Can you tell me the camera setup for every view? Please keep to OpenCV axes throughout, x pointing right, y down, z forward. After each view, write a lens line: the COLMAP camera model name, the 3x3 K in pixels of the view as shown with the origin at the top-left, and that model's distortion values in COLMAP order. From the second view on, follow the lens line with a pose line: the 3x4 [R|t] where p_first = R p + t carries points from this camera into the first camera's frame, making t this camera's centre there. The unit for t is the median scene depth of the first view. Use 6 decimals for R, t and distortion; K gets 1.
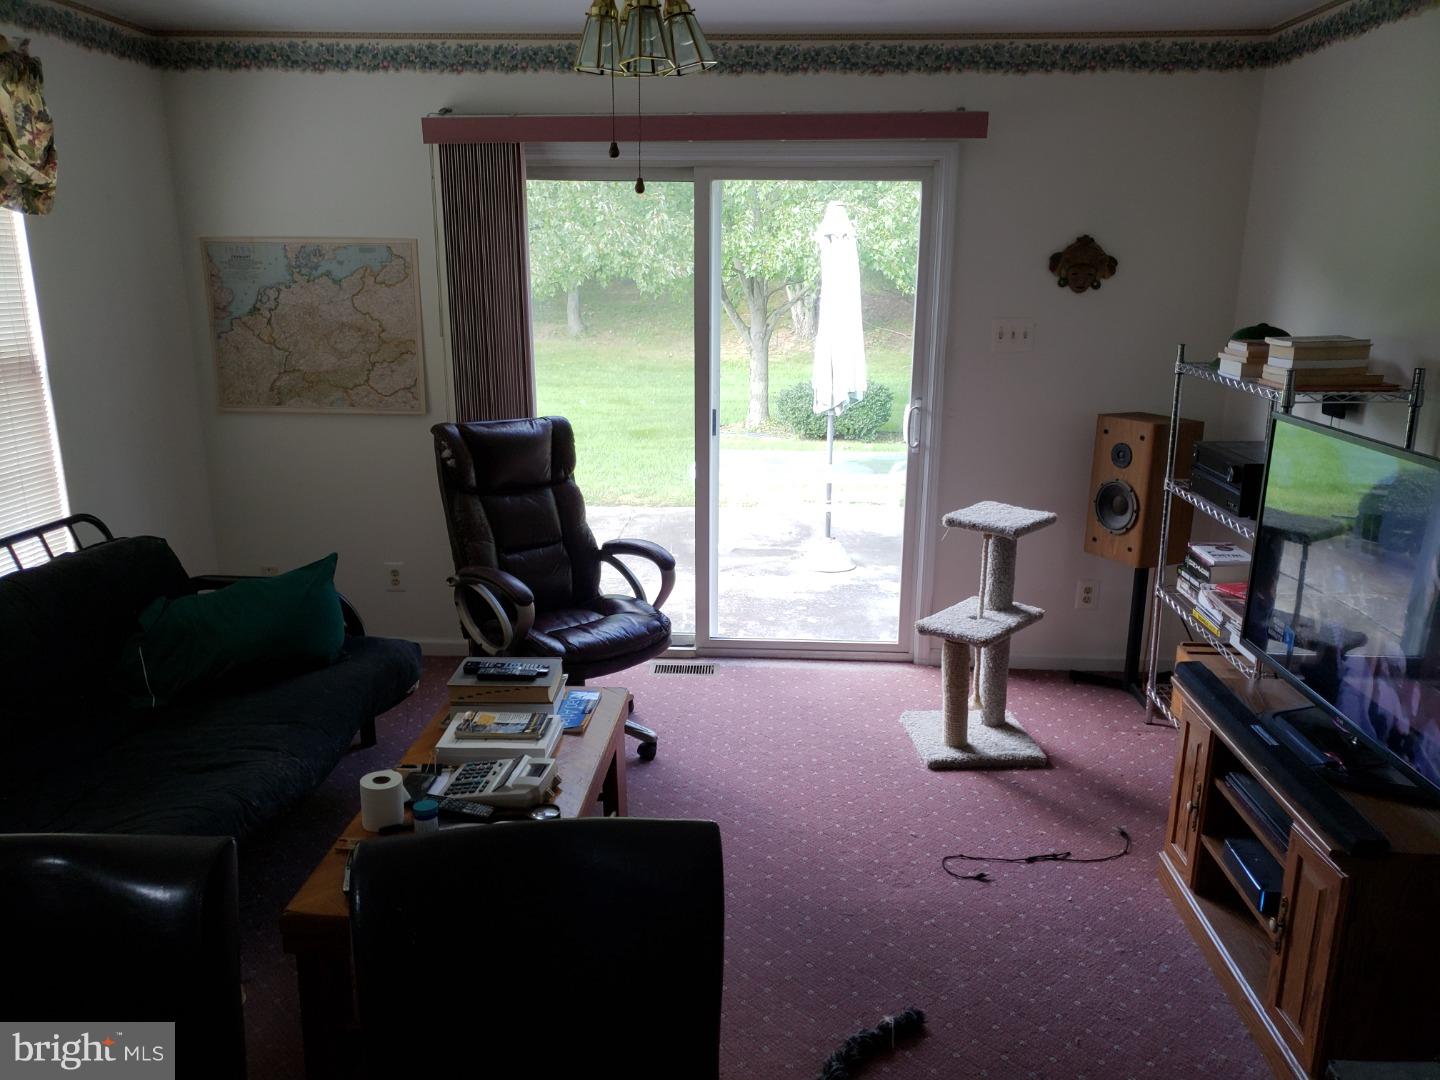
lens RADIAL K [[1075.8, 0, 728.6], [0, 1075.8, 552.7], [0, 0, 1]] dist [-0.011080, 0.006718]
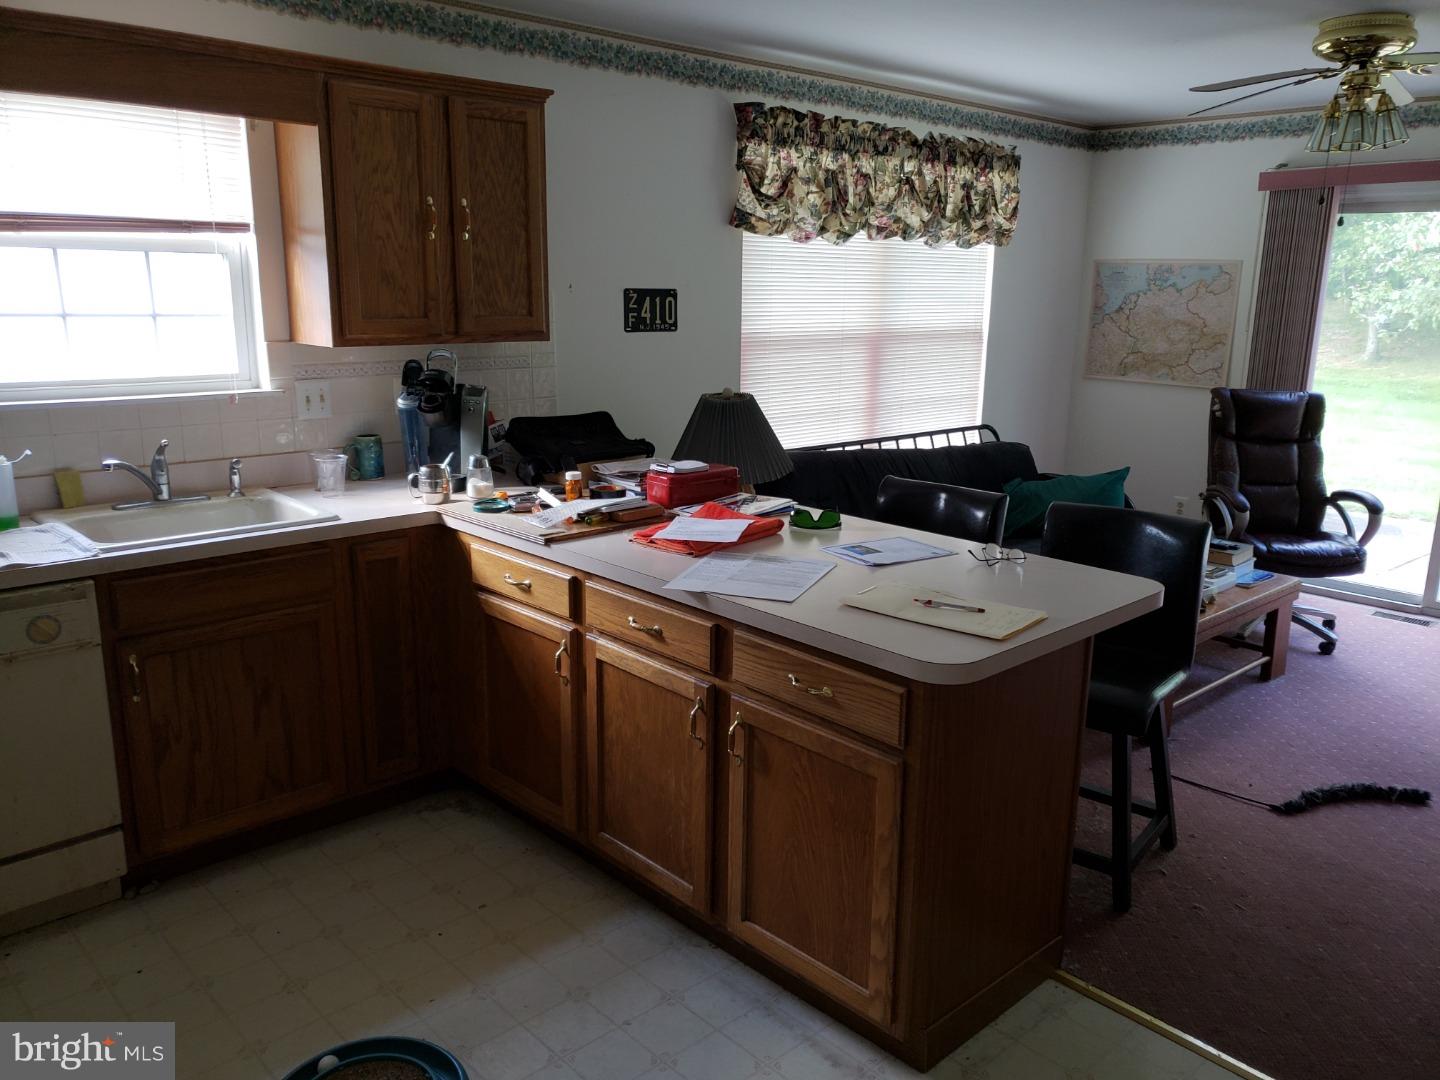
lens RADIAL K [[1075.8, 0, 714.6], [0, 1075.8, 545.4], [0, 0, 1]] dist [-0.011080, 0.006718]
pose [[0.686757, 0.175760, -0.705318, 0.294218], [-0.198786, 0.978749, 0.050342, 0.137247], [0.699177, 0.105634, 0.707102, -0.423980]]
